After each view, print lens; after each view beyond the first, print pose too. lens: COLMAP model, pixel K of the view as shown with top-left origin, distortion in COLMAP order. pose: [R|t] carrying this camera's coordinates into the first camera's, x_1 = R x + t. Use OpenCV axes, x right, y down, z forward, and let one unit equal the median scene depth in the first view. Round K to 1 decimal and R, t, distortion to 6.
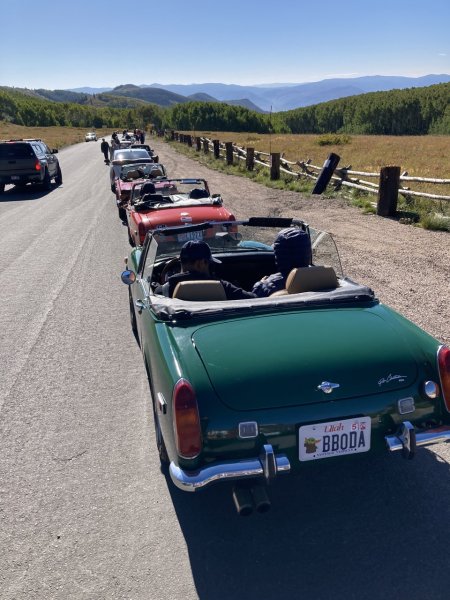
lens RADIAL K [[486.6, 0, 225.0], [0, 486.6, 300.0], [0, 0, 1]] dist [0.007339, 0.011710]
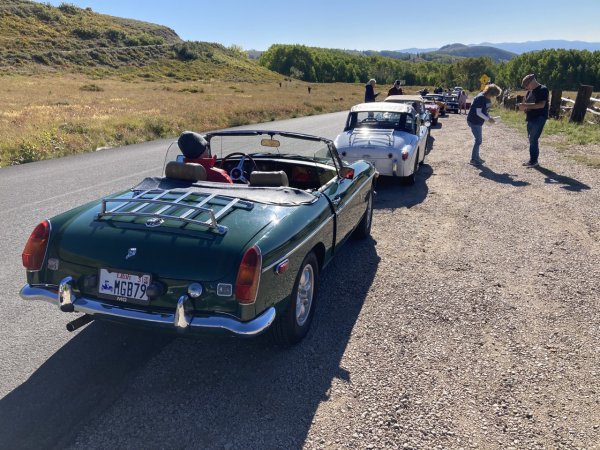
lens RADIAL K [[486.6, 0, 300.0], [0, 486.6, 225.0], [0, 0, 1]] dist [0.007339, 0.011710]
pose [[0.890934, 0.134347, -0.433806, -0.036195], [-0.161830, 0.986453, -0.026860, -0.069628], [0.424321, 0.094134, 0.900606, 0.202471]]
